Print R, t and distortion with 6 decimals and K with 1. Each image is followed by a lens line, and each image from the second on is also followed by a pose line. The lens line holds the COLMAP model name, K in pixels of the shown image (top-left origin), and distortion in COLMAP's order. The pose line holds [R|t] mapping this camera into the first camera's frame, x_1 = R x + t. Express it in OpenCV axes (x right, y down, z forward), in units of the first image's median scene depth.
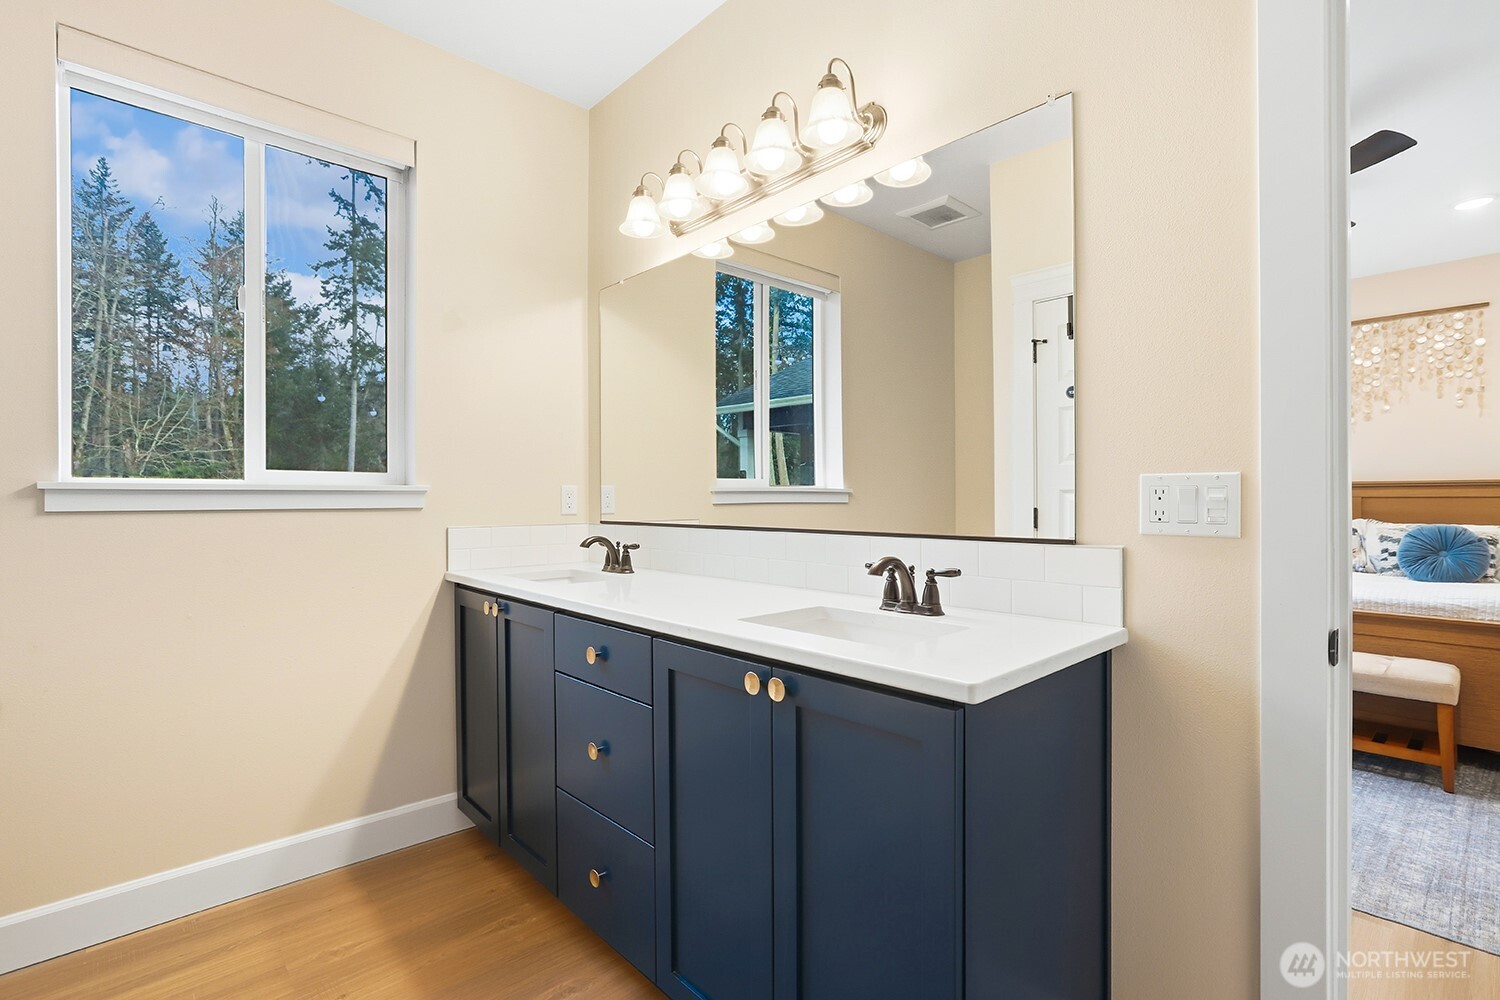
lens RADIAL K [[698.4, 0, 750.0], [0, 698.4, 500.0], [0, 0, 1]] dist [-0.000045, 0.000093]
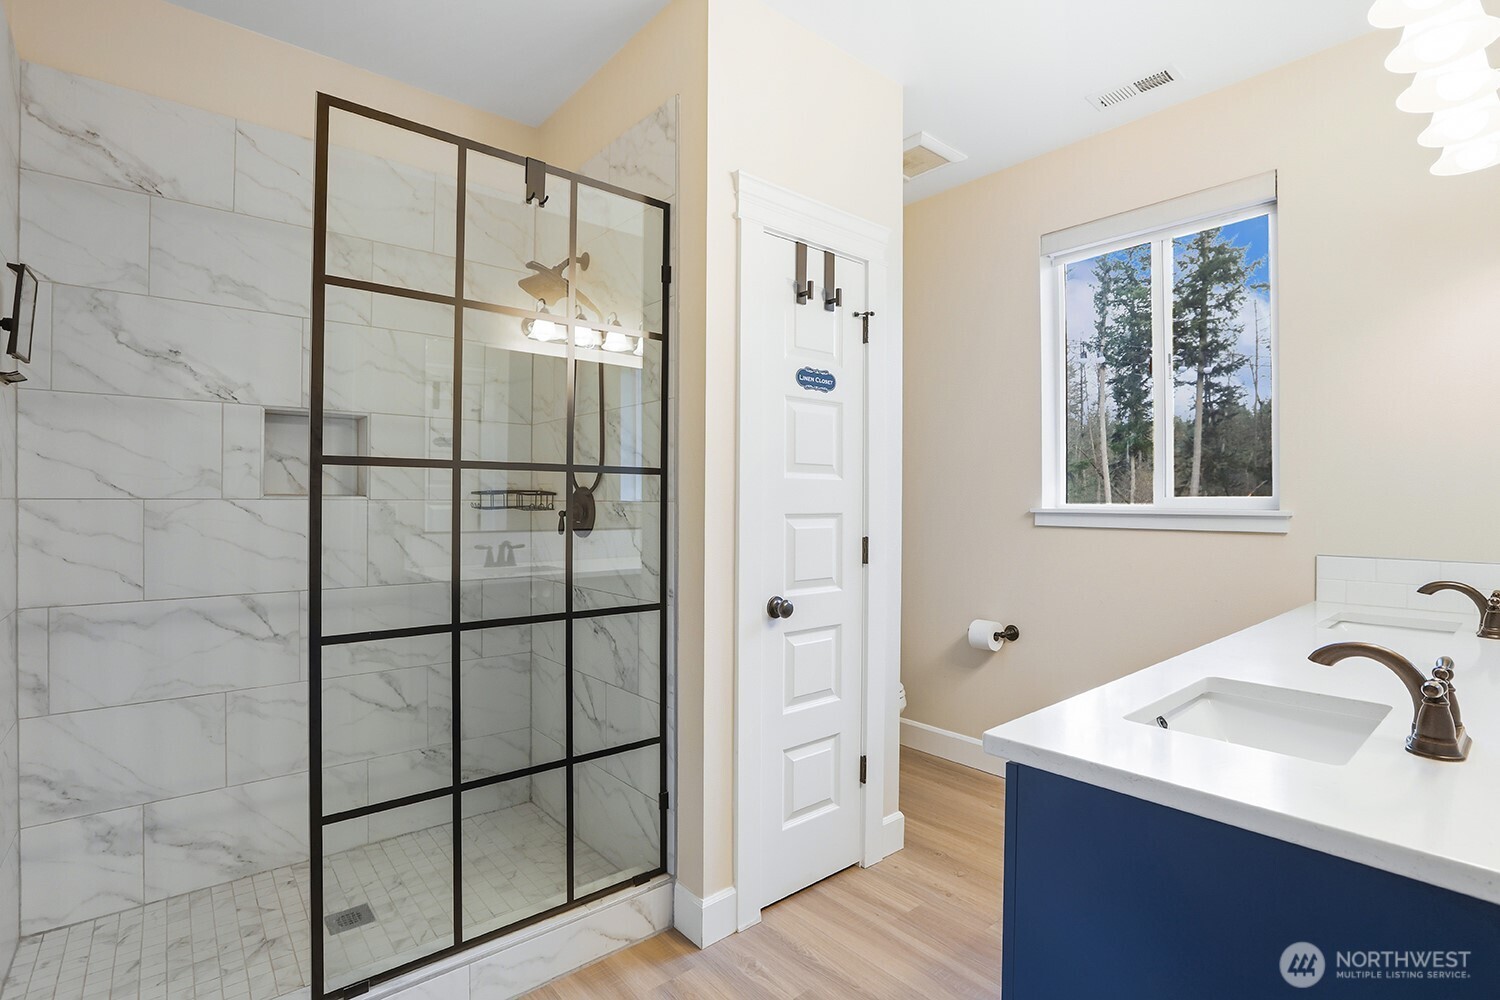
lens RADIAL K [[698.4, 0, 750.0], [0, 698.4, 500.0], [0, 0, 1]] dist [-0.000045, 0.000093]
pose [[-0.052958, -0.012700, -0.998516, 0.547135], [-0.017074, 0.999784, -0.011811, -0.010731], [0.998451, 0.016423, -0.053164, 0.372009]]
